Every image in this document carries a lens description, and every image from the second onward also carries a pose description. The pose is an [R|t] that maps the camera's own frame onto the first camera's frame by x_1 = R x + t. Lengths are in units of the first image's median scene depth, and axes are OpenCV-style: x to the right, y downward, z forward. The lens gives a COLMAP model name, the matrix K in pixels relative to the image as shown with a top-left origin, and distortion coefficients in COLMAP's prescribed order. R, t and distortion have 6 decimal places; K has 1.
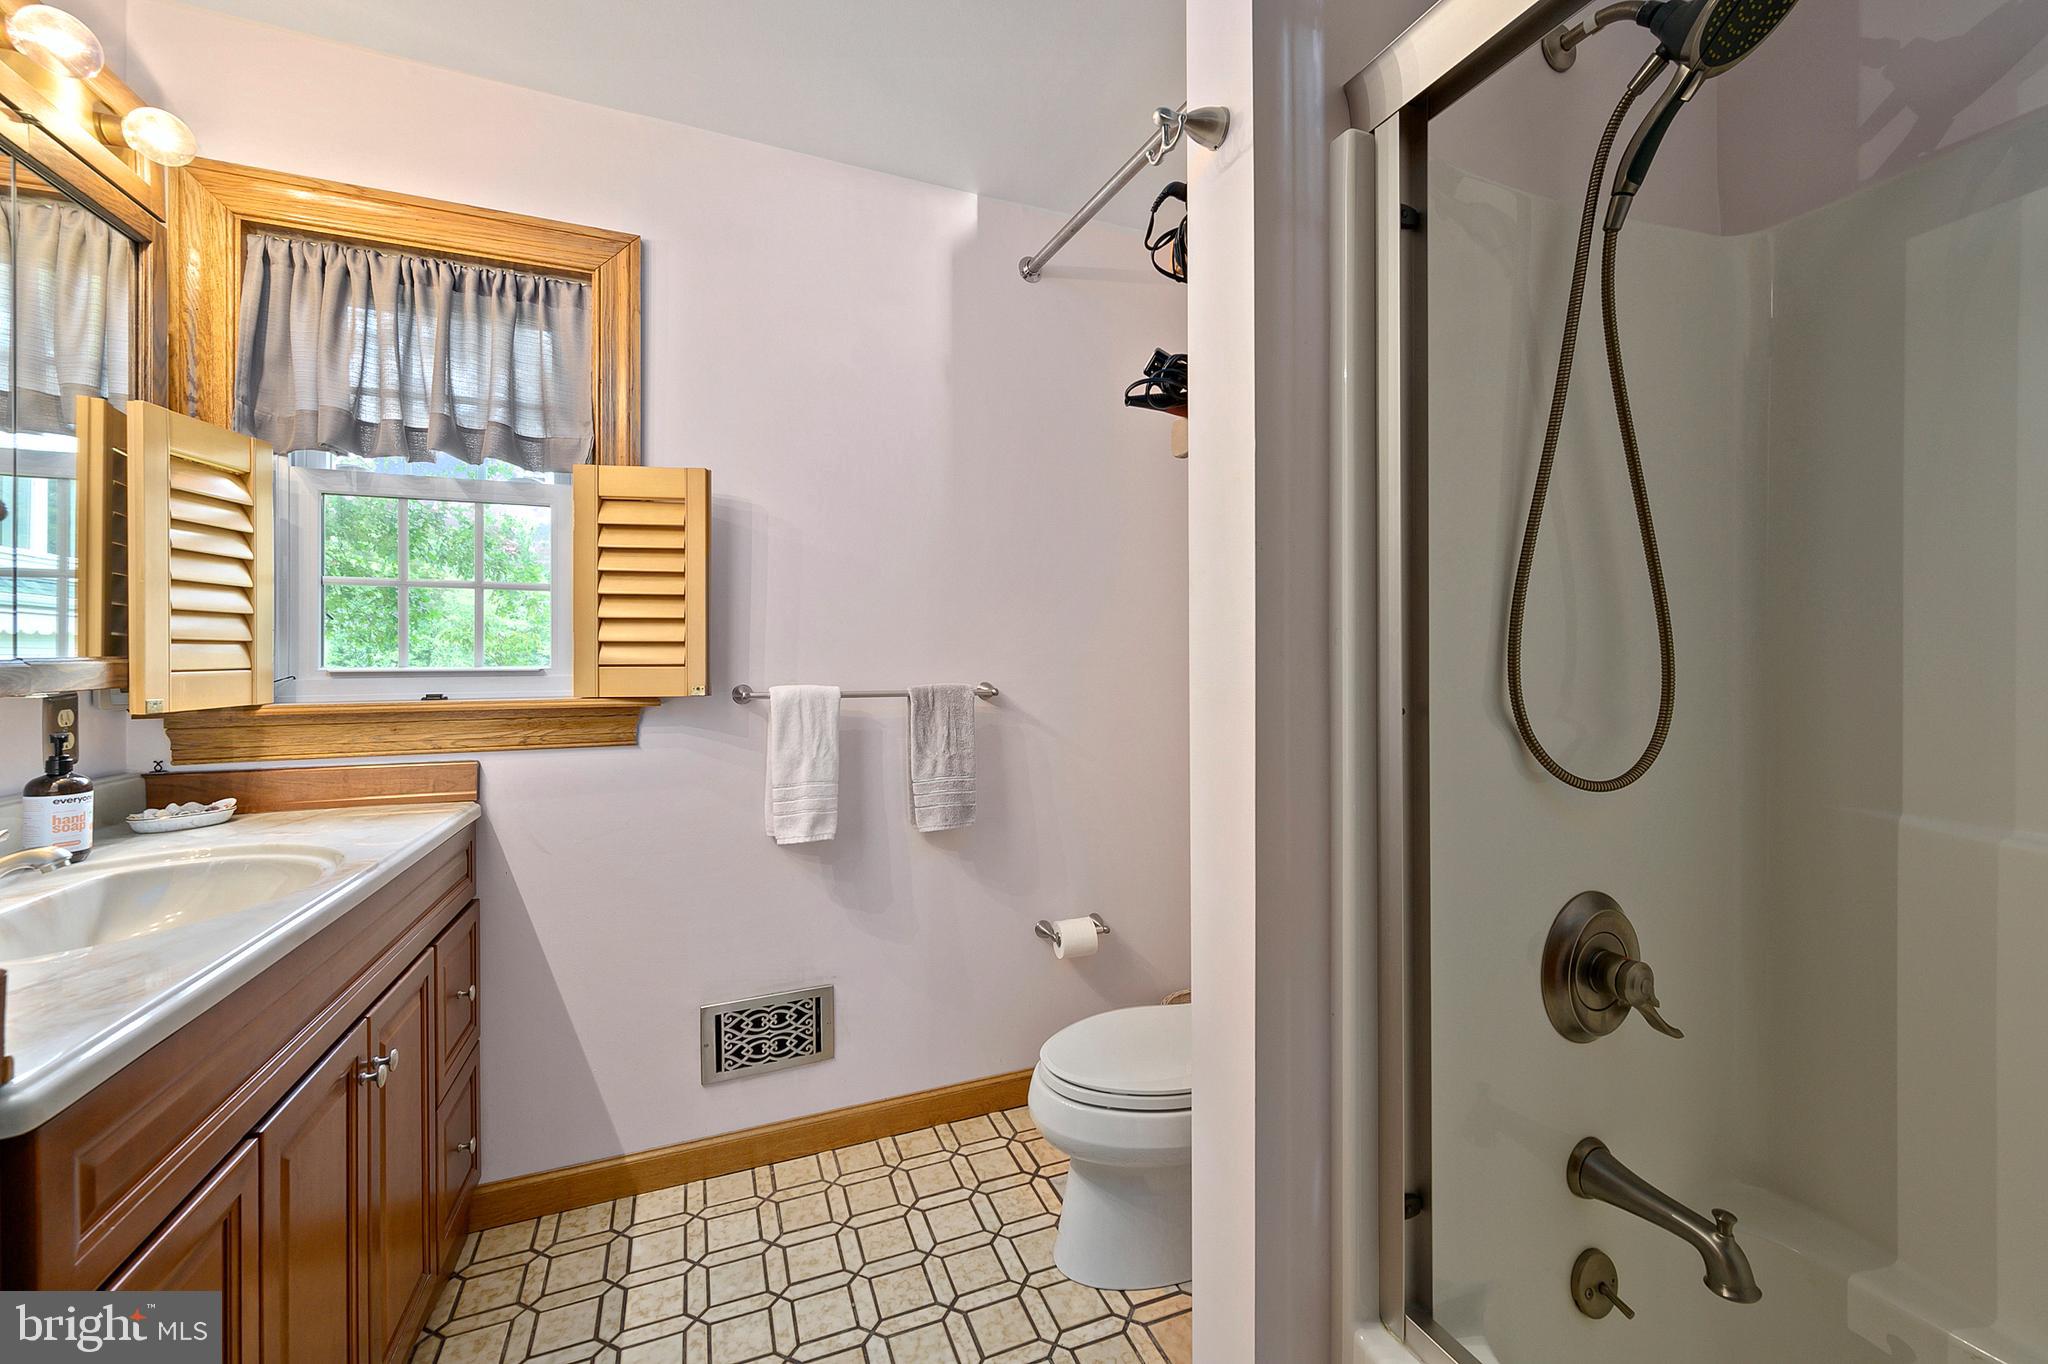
lens RADIAL K [[826.7, 0, 1028.9], [0, 826.7, 660.6], [0, 0, 1]] dist [-0.002222, 0.000109]
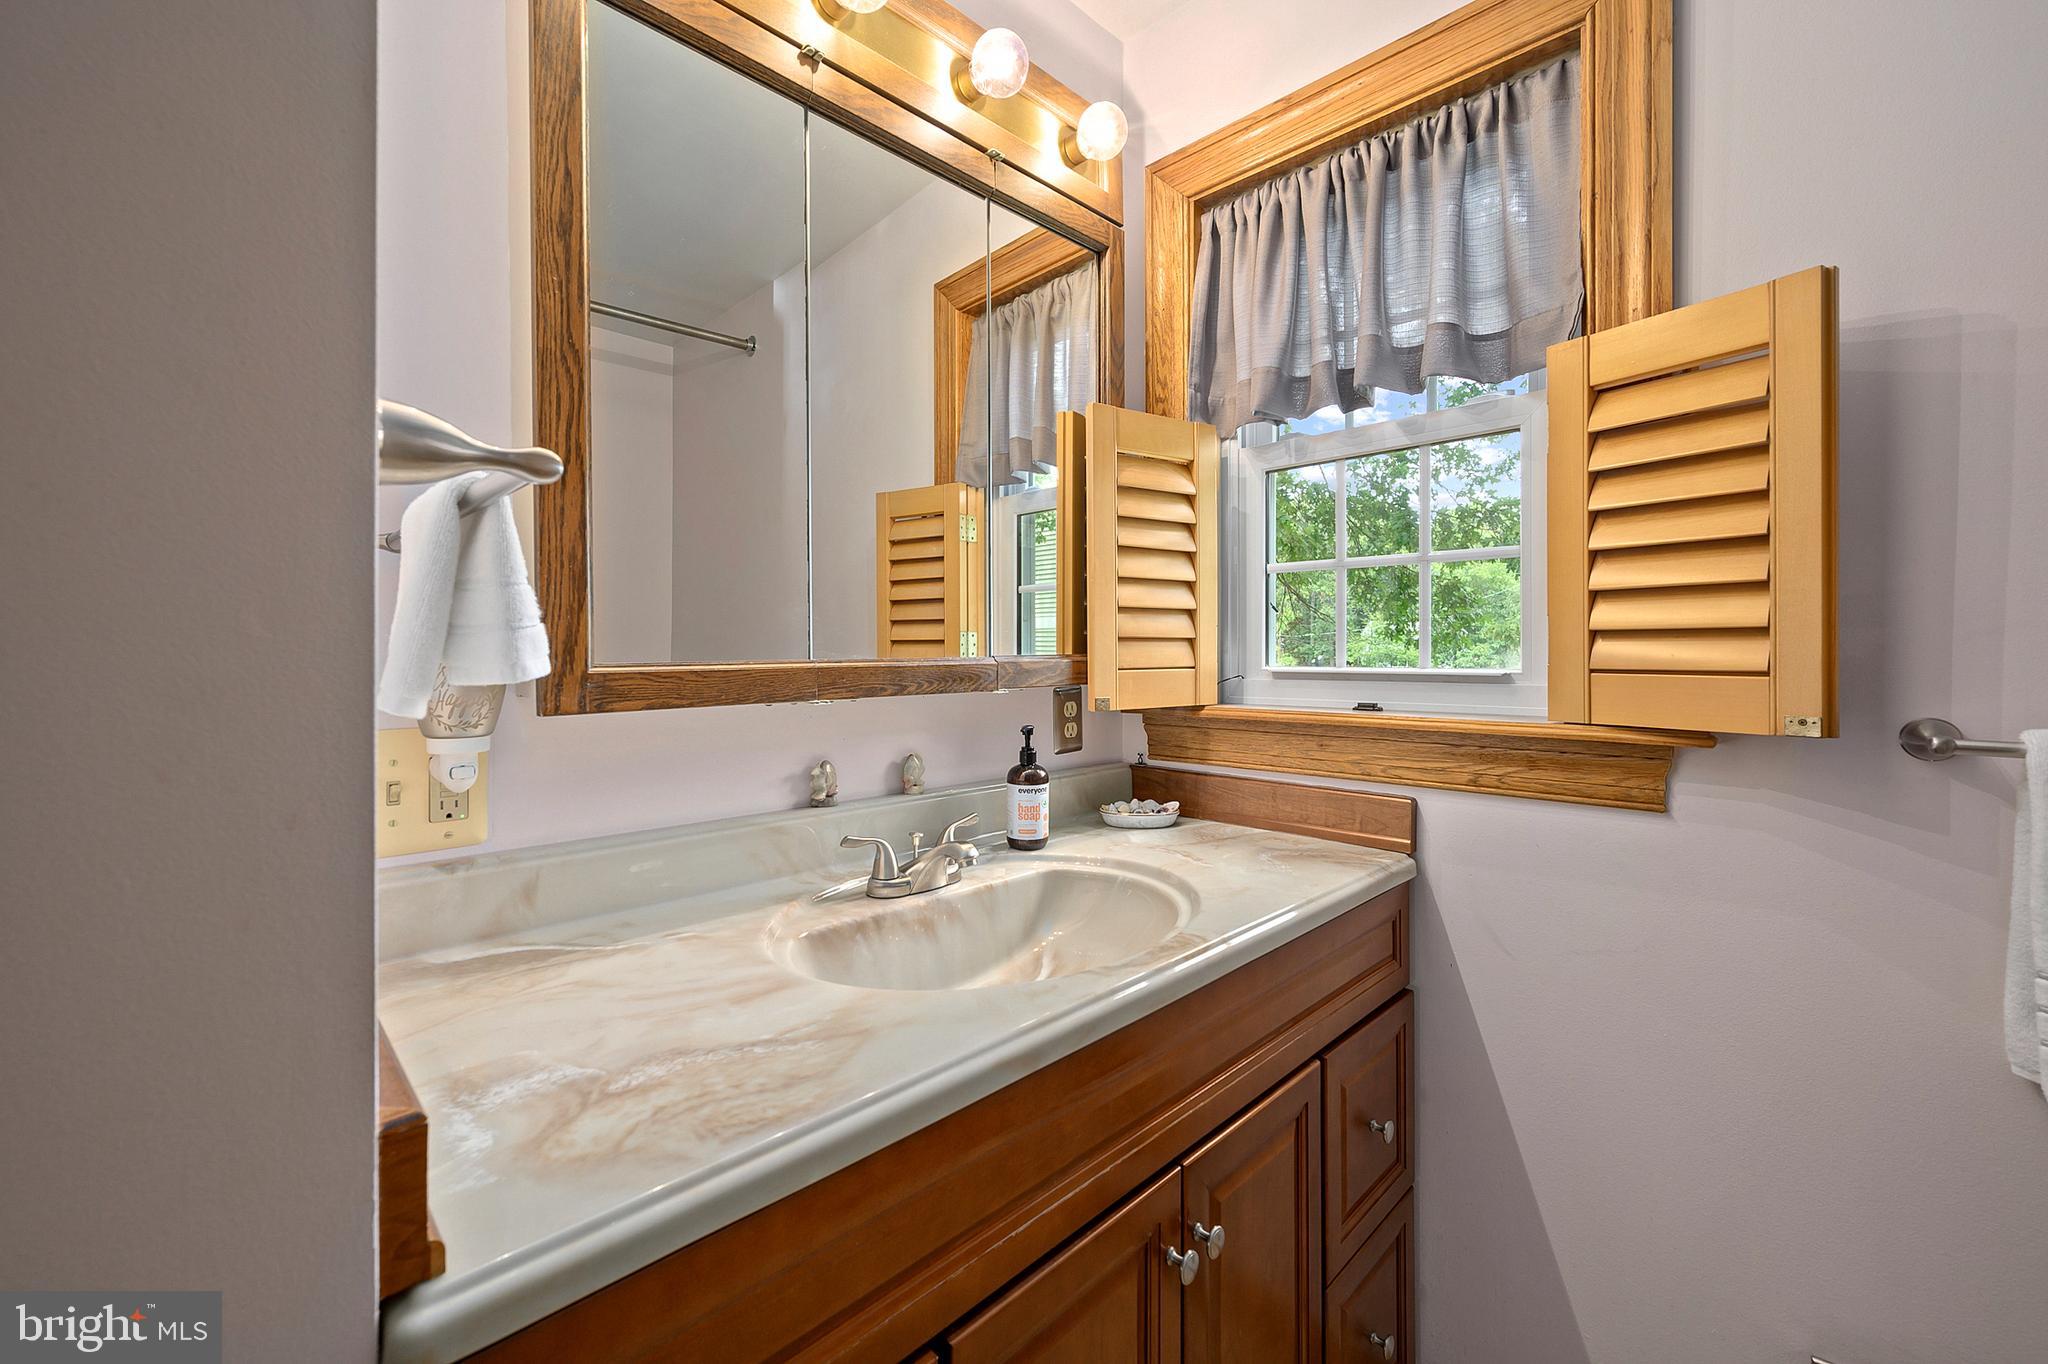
lens RADIAL K [[826.7, 0, 1005.6], [0, 826.7, 649.7], [0, 0, 1]] dist [-0.002222, 0.000109]
pose [[0.389056, -0.002233, -0.921211, -0.143970], [-0.006501, 0.999966, -0.005169, -0.003679], [0.921191, 0.008000, 0.389028, 0.403619]]
